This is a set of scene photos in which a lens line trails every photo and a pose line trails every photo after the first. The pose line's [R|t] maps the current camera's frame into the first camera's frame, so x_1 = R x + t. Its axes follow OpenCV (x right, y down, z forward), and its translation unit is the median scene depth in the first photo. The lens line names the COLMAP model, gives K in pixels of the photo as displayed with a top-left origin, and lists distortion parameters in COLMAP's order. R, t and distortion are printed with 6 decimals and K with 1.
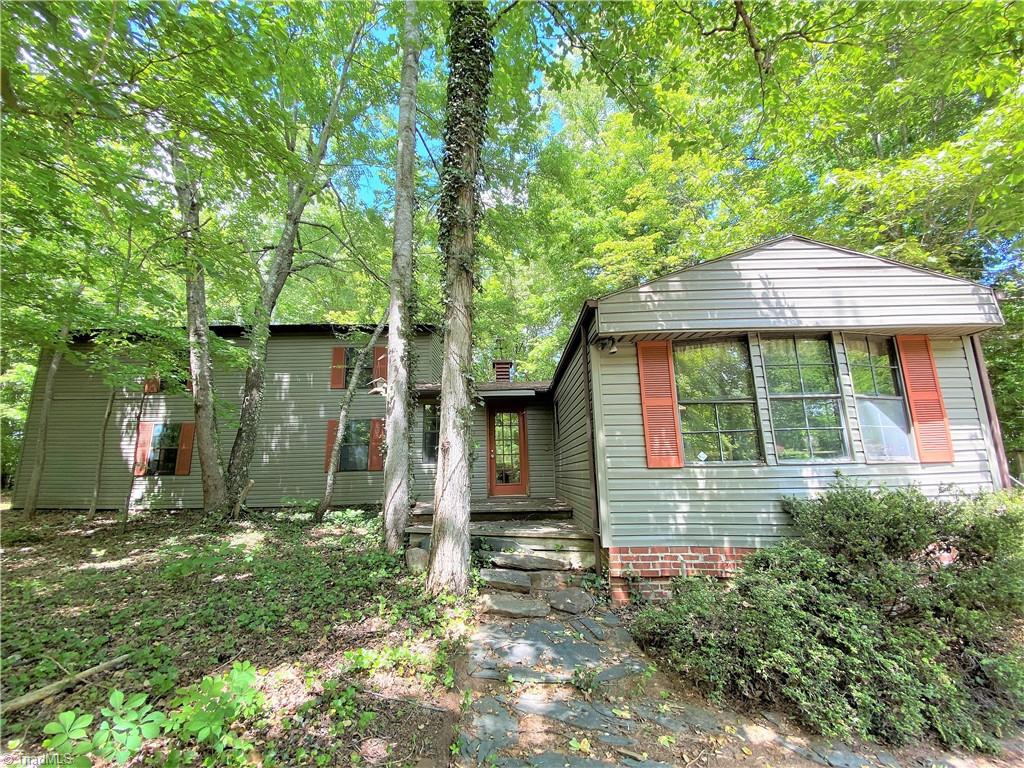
lens RADIAL K [[413.3, 0, 509.4], [0, 413.3, 385.5], [0, 0, 1]] dist [-0.007526, -0.000691]
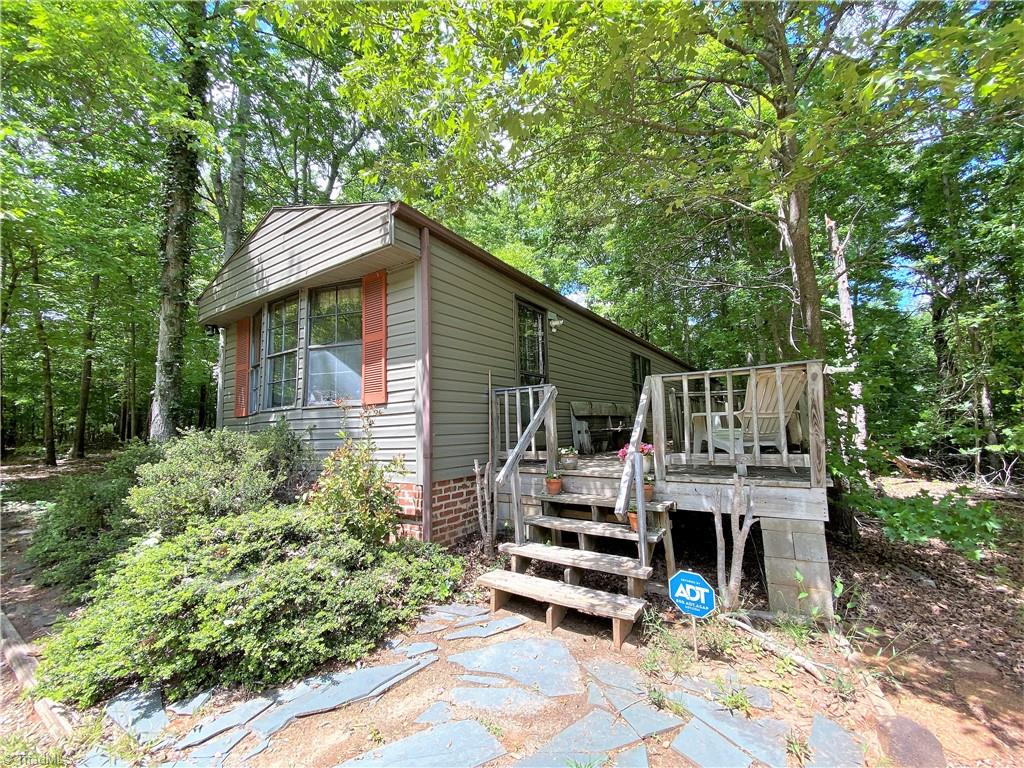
lens RADIAL K [[413.3, 0, 512.4], [0, 413.3, 391.3], [0, 0, 1]] dist [-0.007526, -0.000691]
pose [[0.836077, -0.061534, -0.545151, 1.739048], [0.130568, 0.987456, 0.088787, 0.104538], [0.532849, -0.145412, 0.833623, 0.338868]]
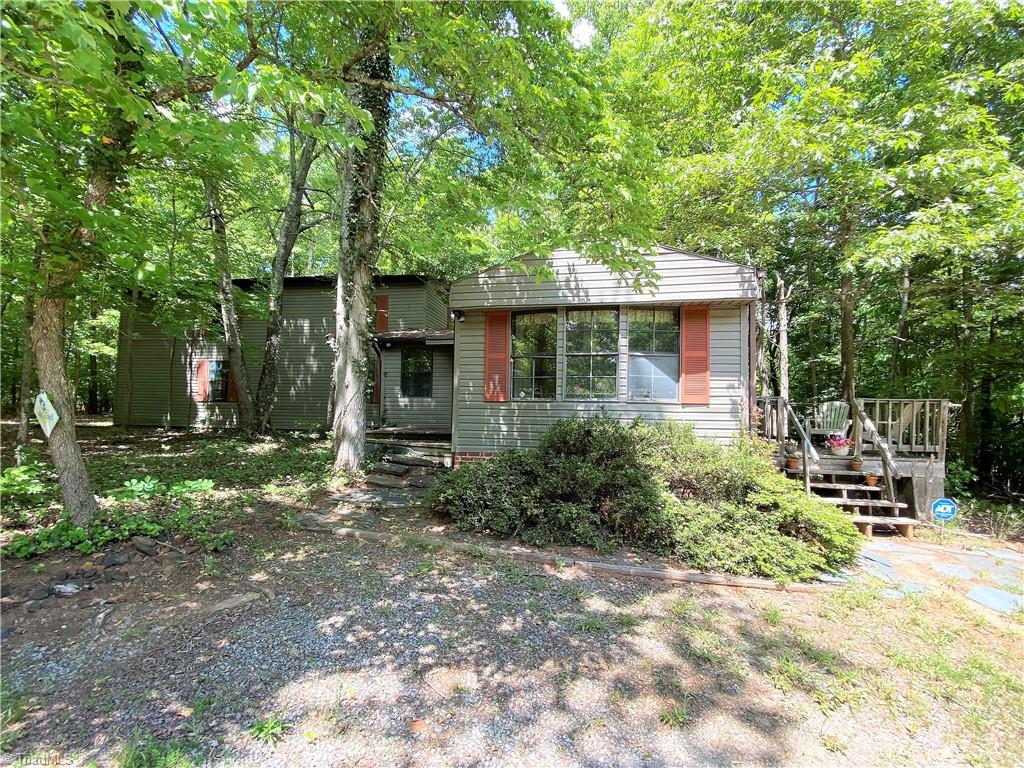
lens RADIAL K [[450.7, 0, 511.9], [0, 450.7, 384.1], [0, 0, 1]] dist [0.005697, -0.000067]
pose [[0.987494, 0.022299, -0.156070, 0.636872], [0.000576, 0.989430, 0.145011, -0.085181], [0.157654, -0.143287, 0.977043, -0.495601]]
